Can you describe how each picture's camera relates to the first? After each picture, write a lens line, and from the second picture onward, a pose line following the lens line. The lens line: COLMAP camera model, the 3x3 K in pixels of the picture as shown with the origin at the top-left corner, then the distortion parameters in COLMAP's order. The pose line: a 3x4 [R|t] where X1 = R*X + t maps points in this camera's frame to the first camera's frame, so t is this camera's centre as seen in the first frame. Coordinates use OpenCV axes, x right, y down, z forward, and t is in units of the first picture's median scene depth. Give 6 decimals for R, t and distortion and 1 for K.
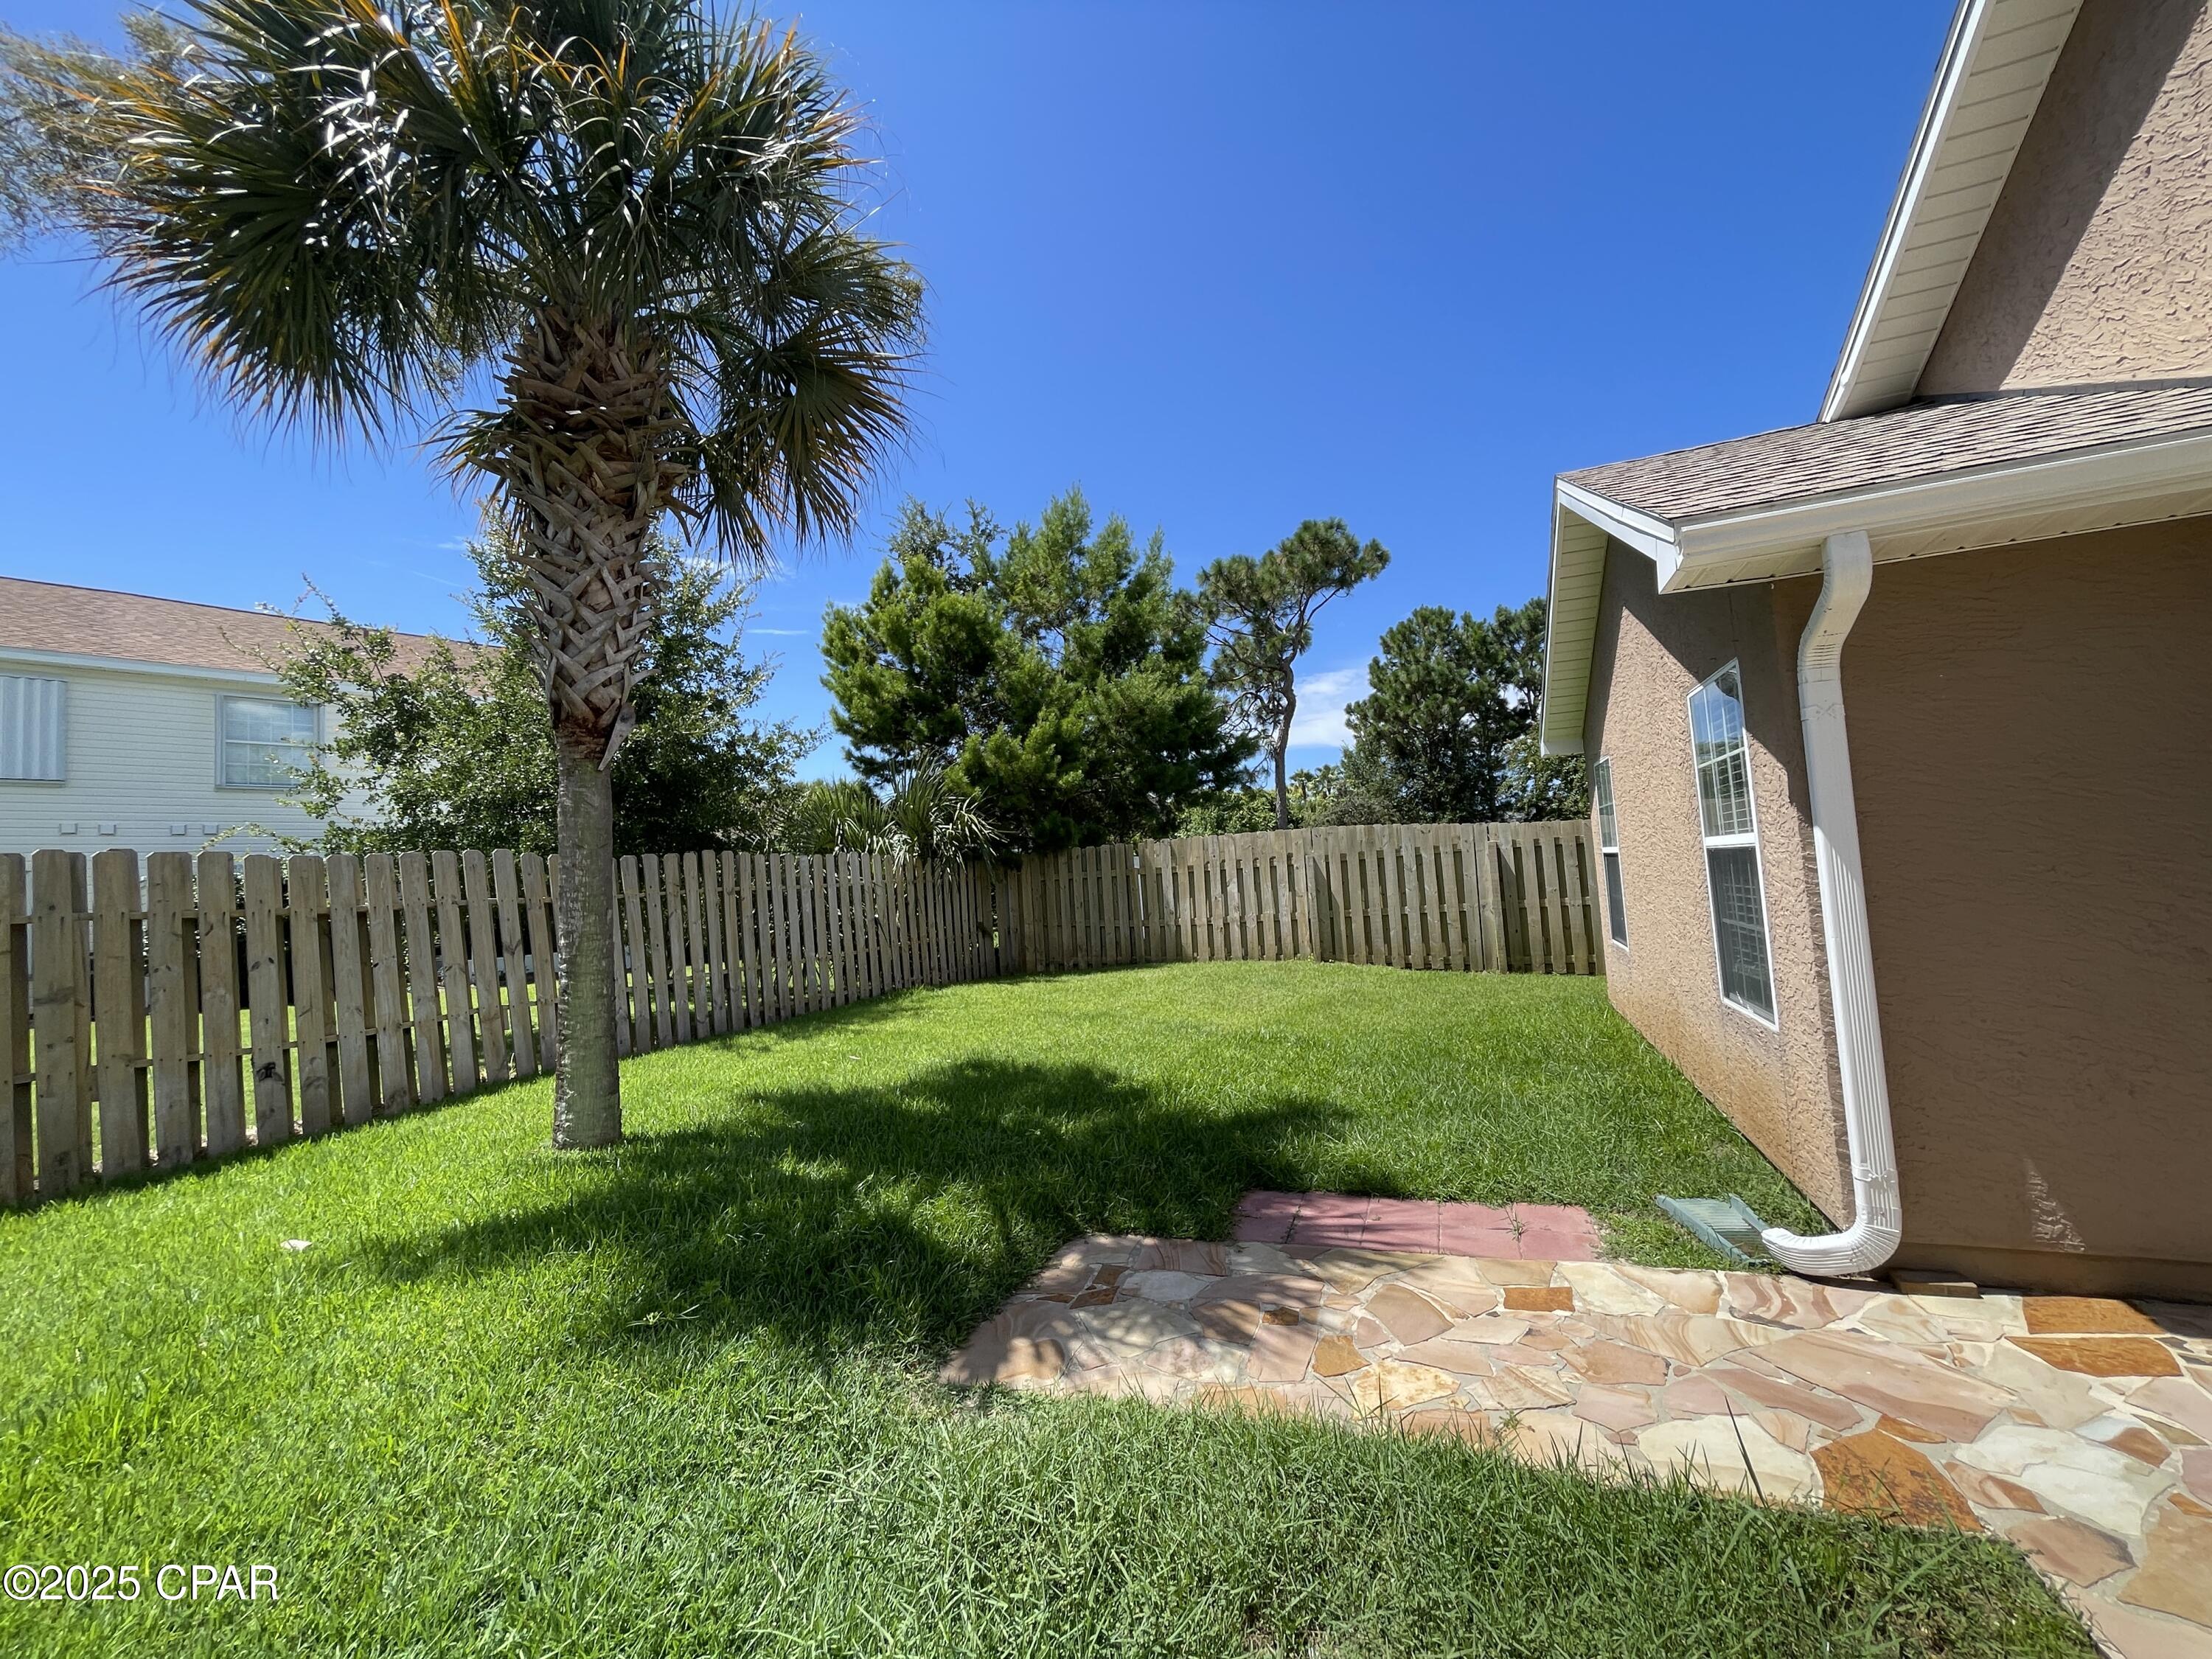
lens RADIAL K [[897.4, 0, 1106.0], [0, 897.4, 832.7], [0, 0, 1]] dist [0.003472, -0.002204]
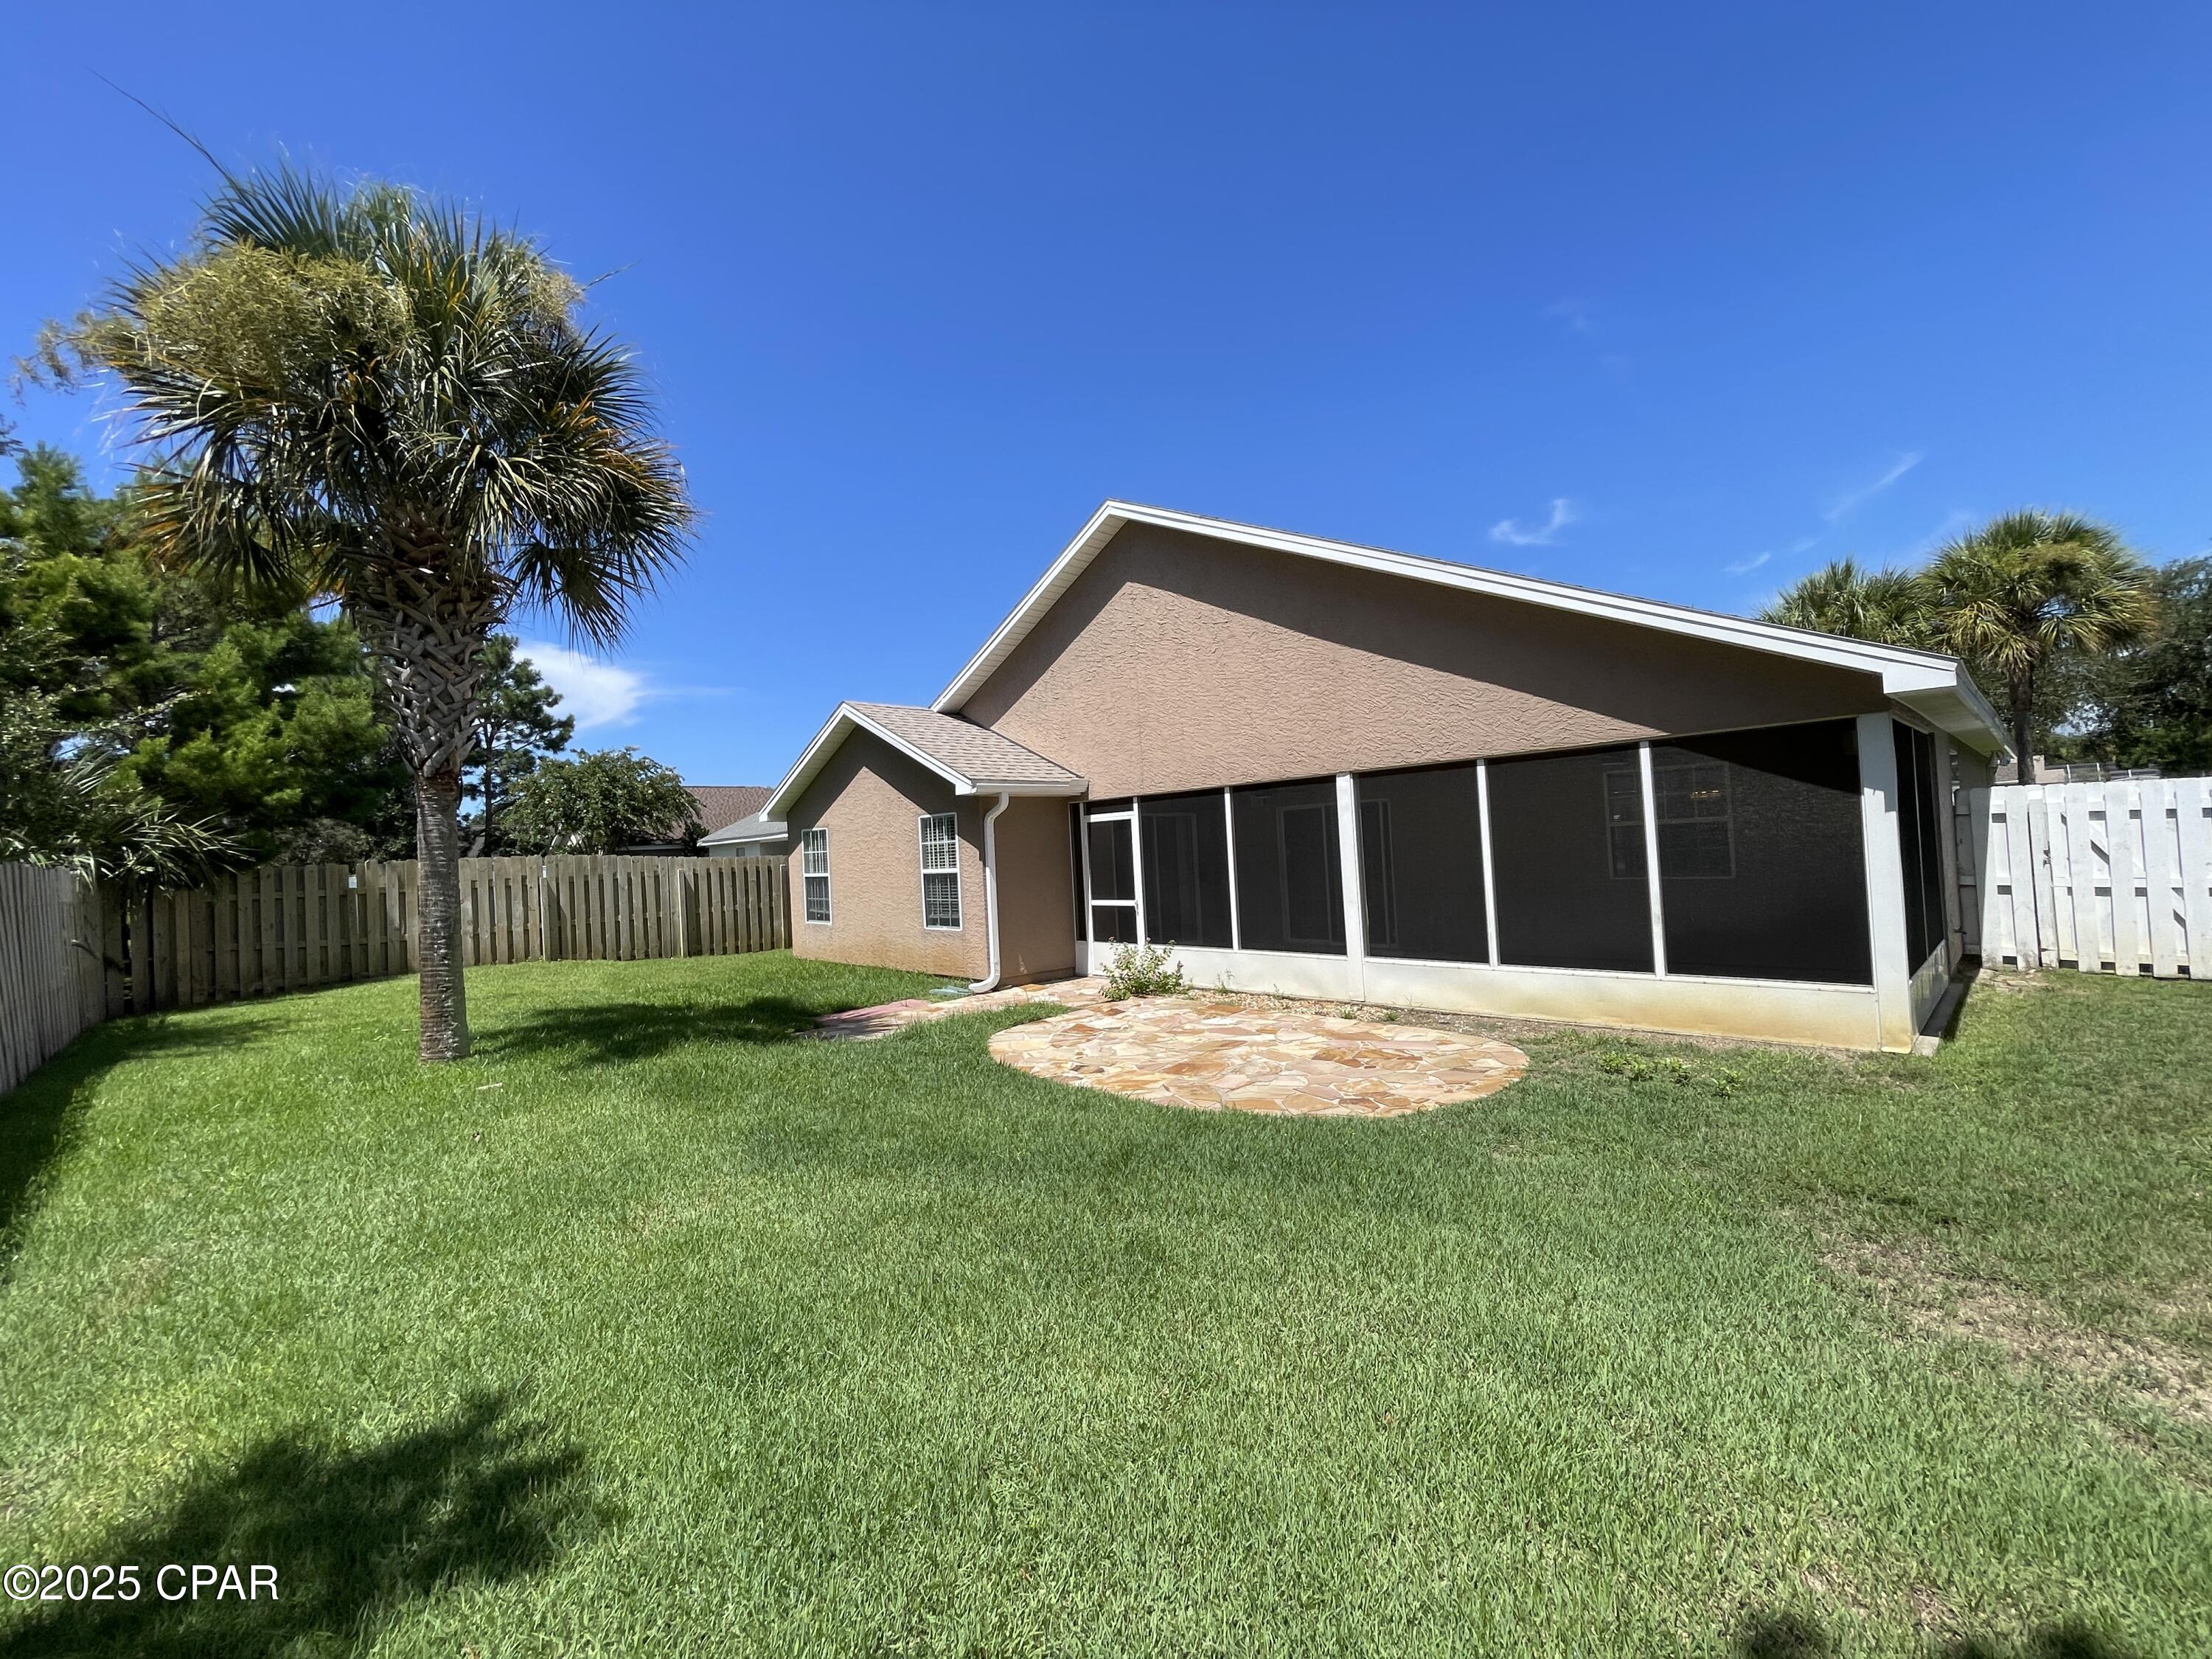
lens RADIAL K [[897.4, 0, 1106.6], [0, 897.4, 826.7], [0, 0, 1]] dist [0.003472, -0.002204]
pose [[0.410435, 0.063971, 0.909643, -1.339277], [-0.025393, 0.997951, -0.058724, 0.018090], [-0.911536, 0.001004, 0.411219, -0.532665]]
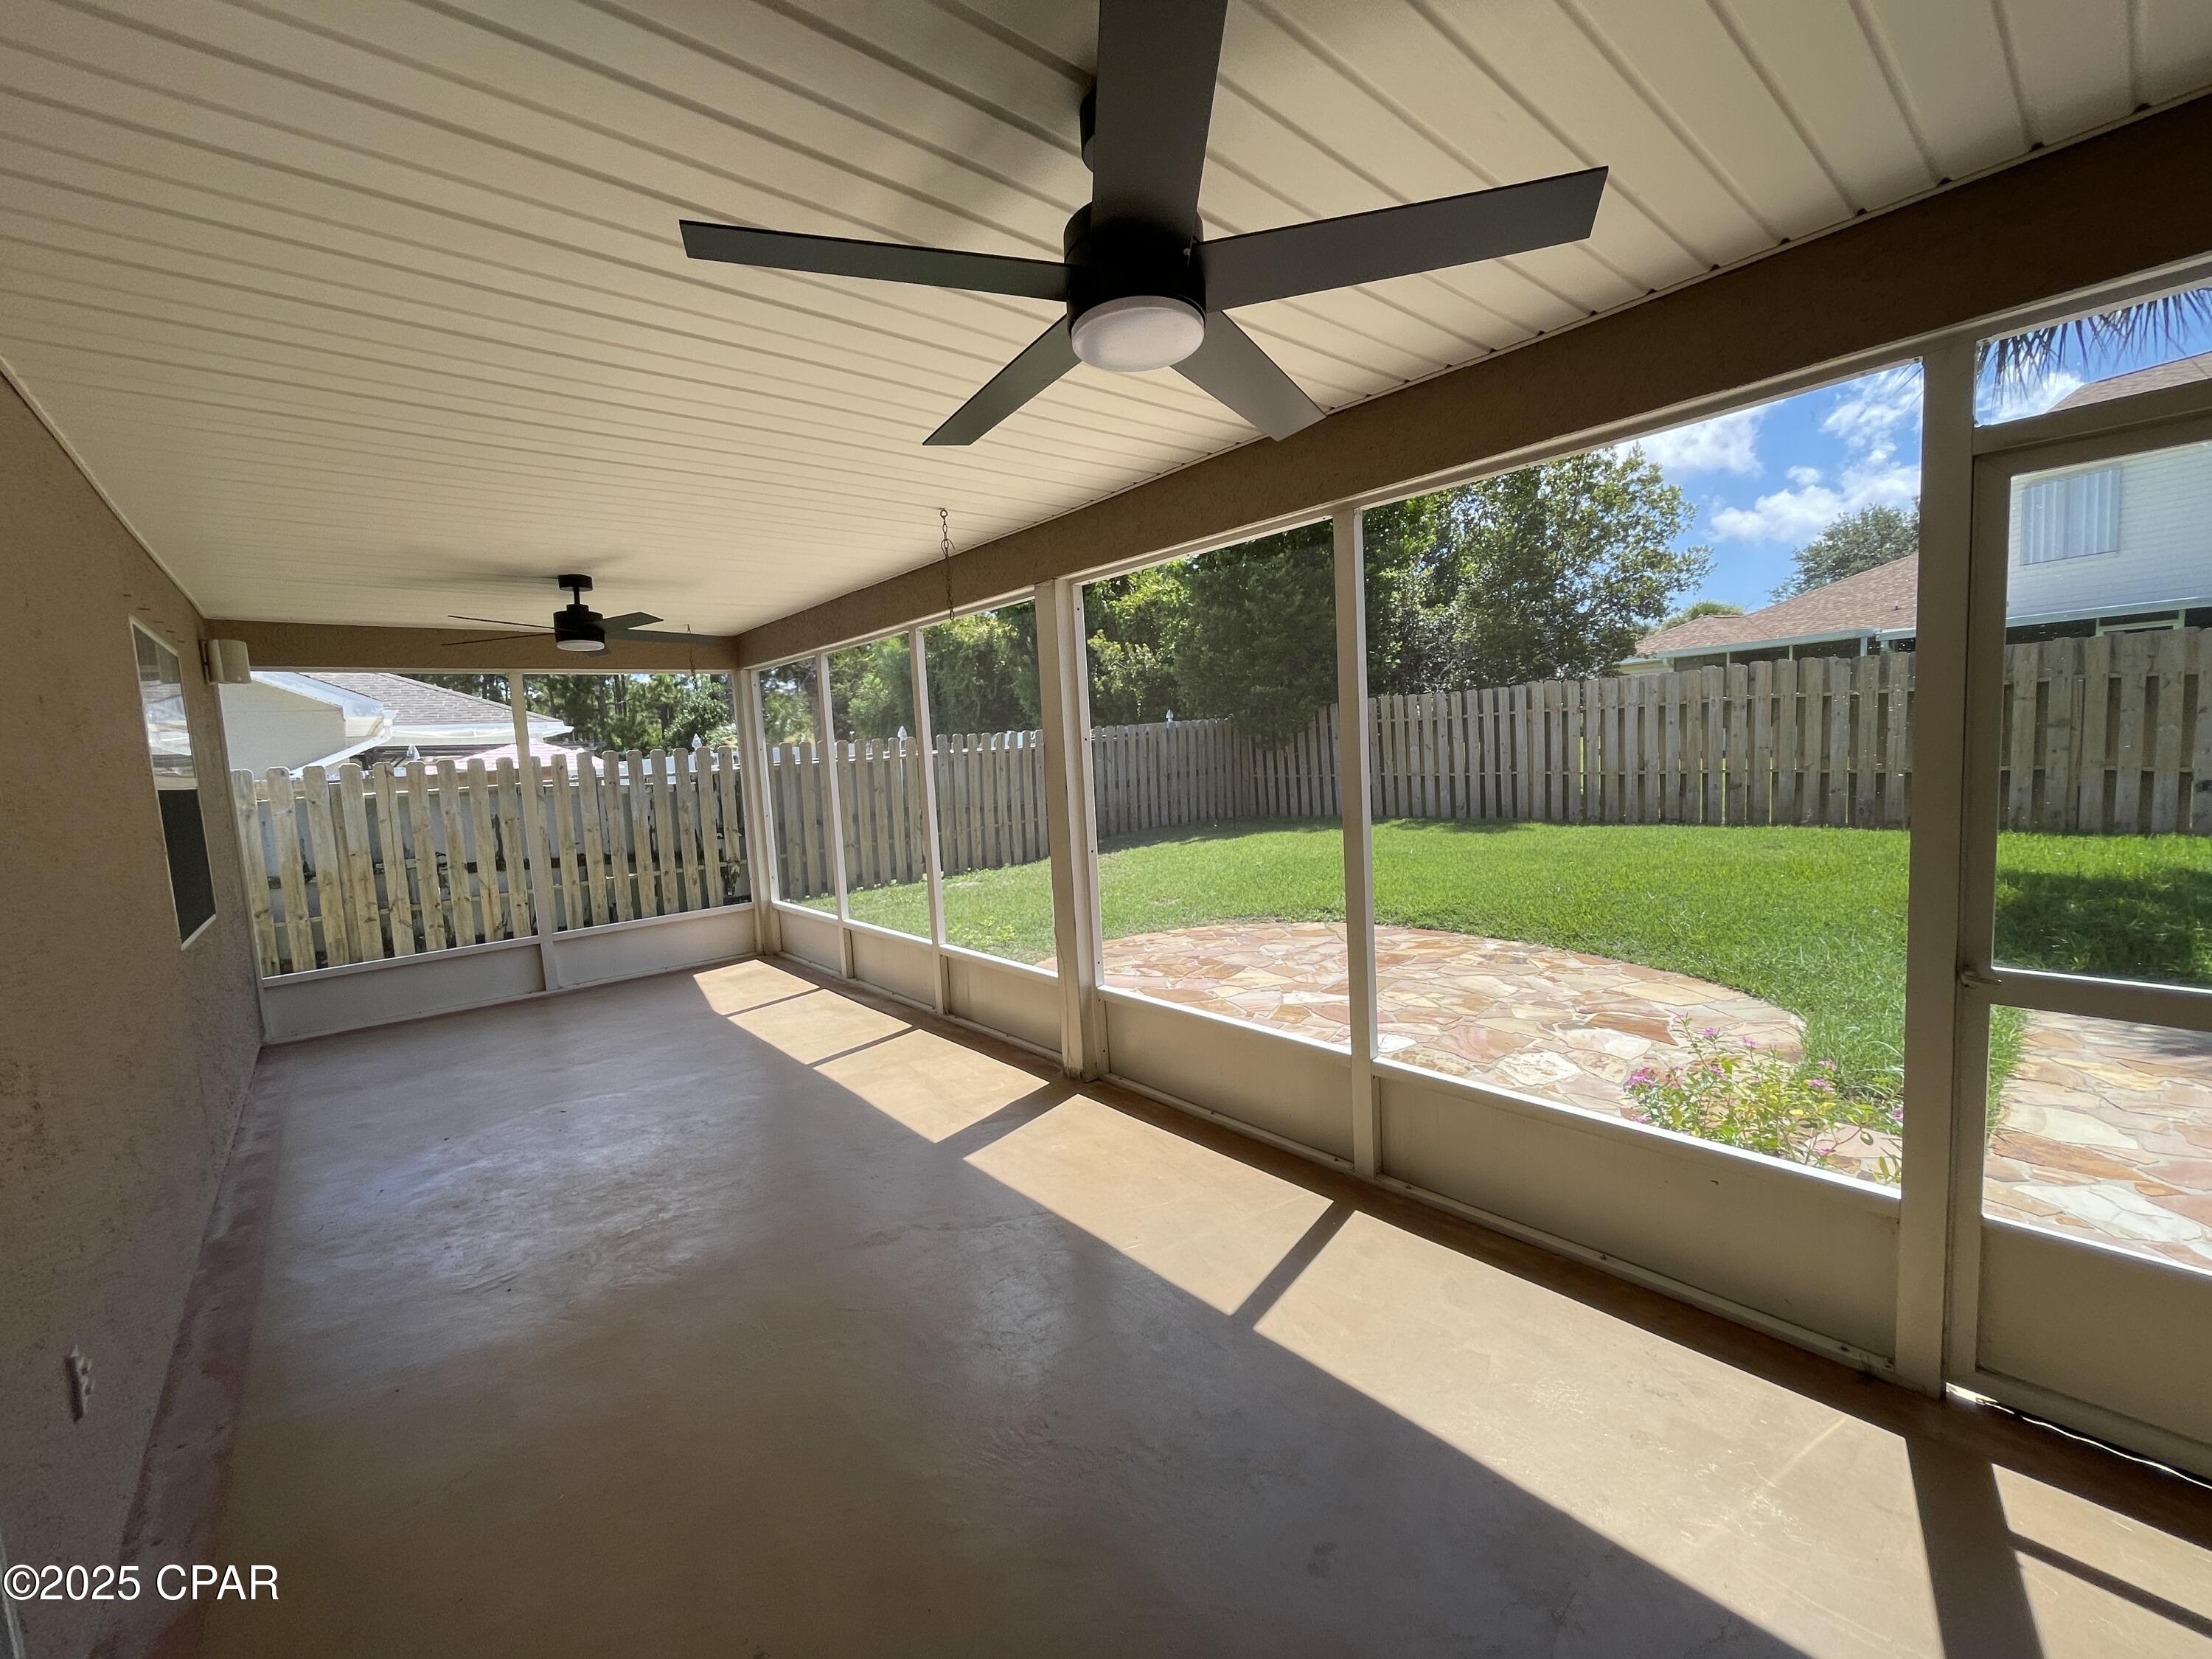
lens RADIAL K [[897.4, 0, 1097.9], [0, 897.4, 822.2], [0, 0, 1]] dist [0.003472, -0.002204]
pose [[-0.454402, 0.167753, -0.874859, 1.067479], [0.139495, 0.983392, 0.116110, -0.081198], [0.879807, -0.069278, -0.470256, 0.130955]]
